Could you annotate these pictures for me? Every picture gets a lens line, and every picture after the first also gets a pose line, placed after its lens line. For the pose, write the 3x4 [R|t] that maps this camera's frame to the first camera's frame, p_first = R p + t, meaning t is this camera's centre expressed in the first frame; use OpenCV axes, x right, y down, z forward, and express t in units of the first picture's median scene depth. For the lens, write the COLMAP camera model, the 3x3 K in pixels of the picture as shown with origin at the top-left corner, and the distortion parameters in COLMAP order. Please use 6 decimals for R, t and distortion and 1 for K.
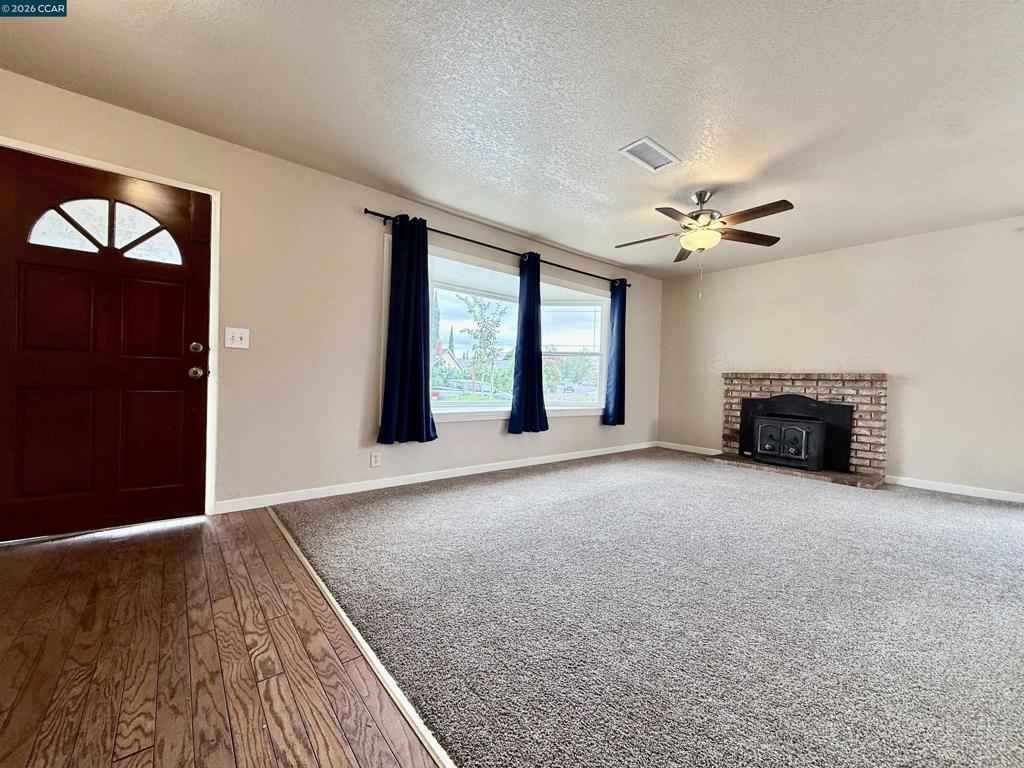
lens RADIAL K [[409.4, 0, 510.6], [0, 409.4, 381.7], [0, 0, 1]] dist [-0.001124, 0.000267]
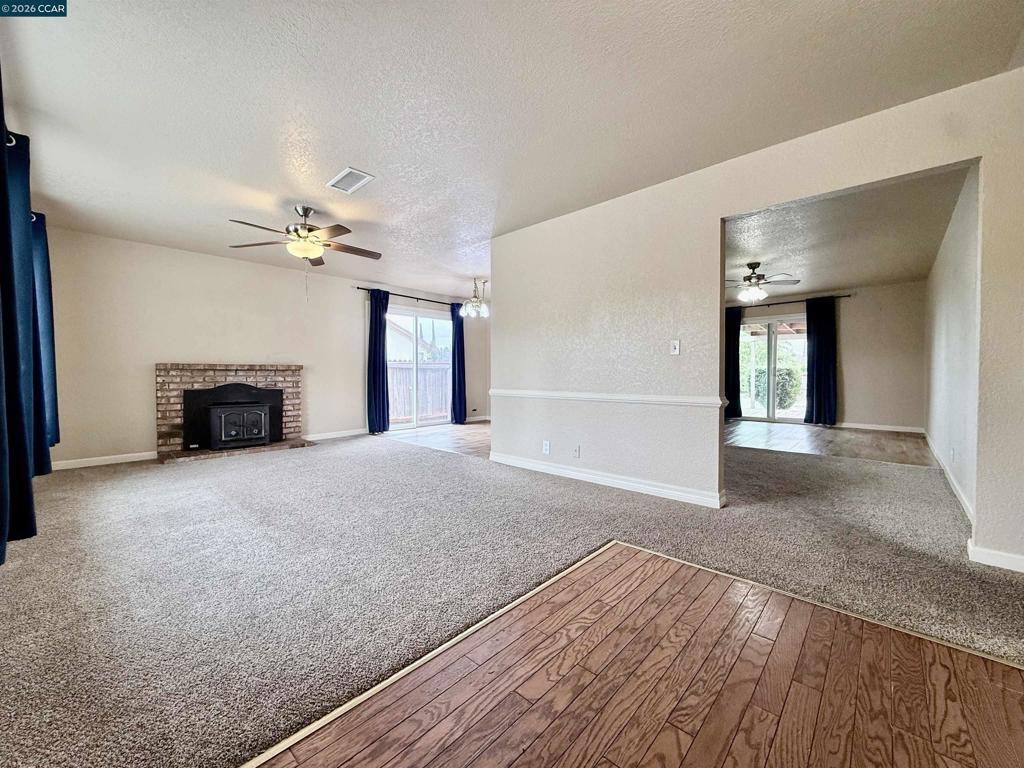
lens RADIAL K [[409.4, 0, 510.6], [0, 409.4, 381.7], [0, 0, 1]] dist [-0.001124, 0.000267]
pose [[-0.138621, -0.045547, 0.989298, -0.565481], [0.003480, 0.998913, 0.046477, -0.024705], [-0.990339, 0.009885, -0.138312, 0.454182]]
